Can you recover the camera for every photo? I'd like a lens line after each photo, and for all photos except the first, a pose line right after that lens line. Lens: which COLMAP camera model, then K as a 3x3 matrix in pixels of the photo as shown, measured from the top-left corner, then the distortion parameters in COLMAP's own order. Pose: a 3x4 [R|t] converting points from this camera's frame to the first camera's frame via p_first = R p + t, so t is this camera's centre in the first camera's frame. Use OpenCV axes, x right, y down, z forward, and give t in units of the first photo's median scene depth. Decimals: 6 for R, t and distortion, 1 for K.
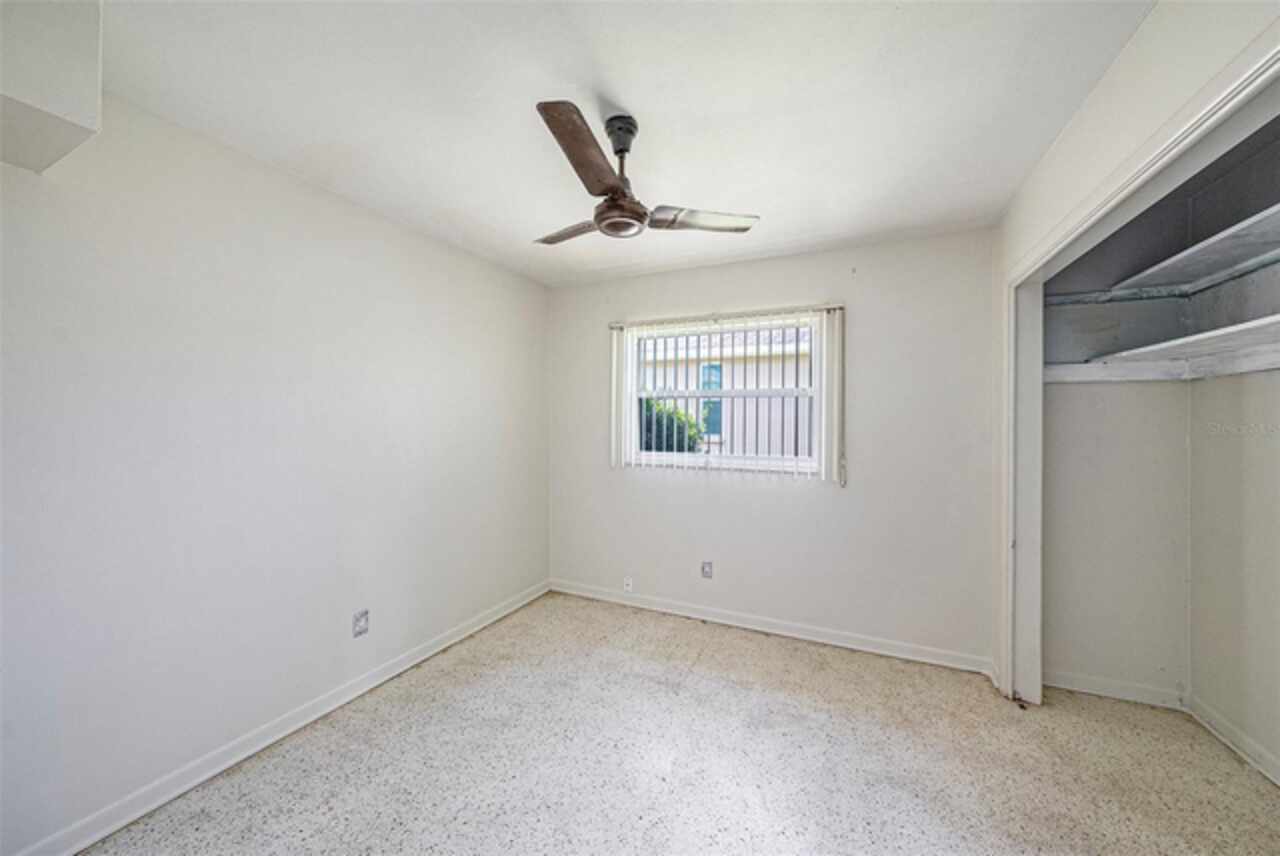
lens RADIAL K [[451.2, 0, 640.2], [0, 451.2, 418.8], [0, 0, 1]] dist [-0.025582, 0.005586]
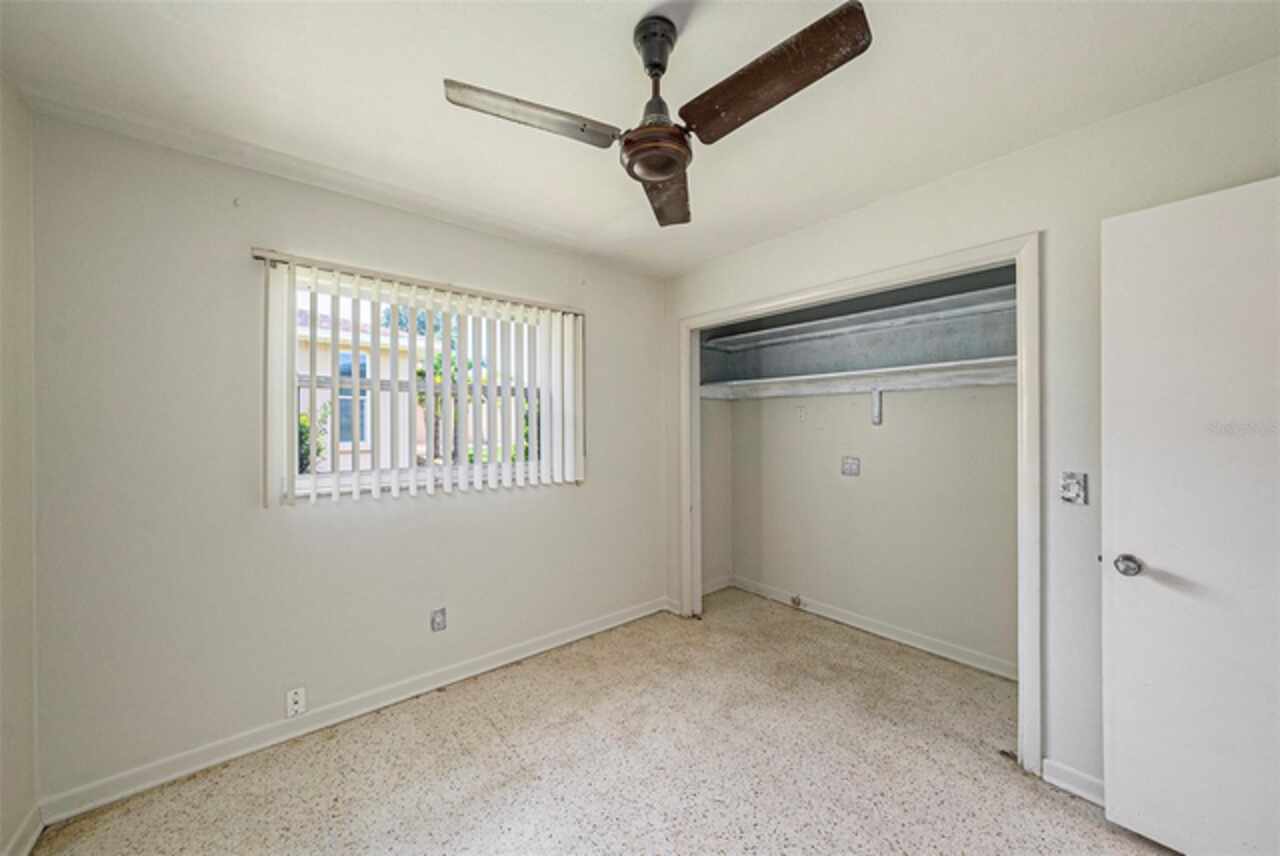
lens RADIAL K [[455.2, 0, 638.5], [0, 455.2, 424.1], [0, 0, 1]] dist [-0.026697, 0.006417]
pose [[0.428687, -0.008692, 0.903411, -0.505633], [-0.007792, 0.999881, 0.013318, -0.009825], [-0.903419, -0.012749, 0.428569, 0.483145]]
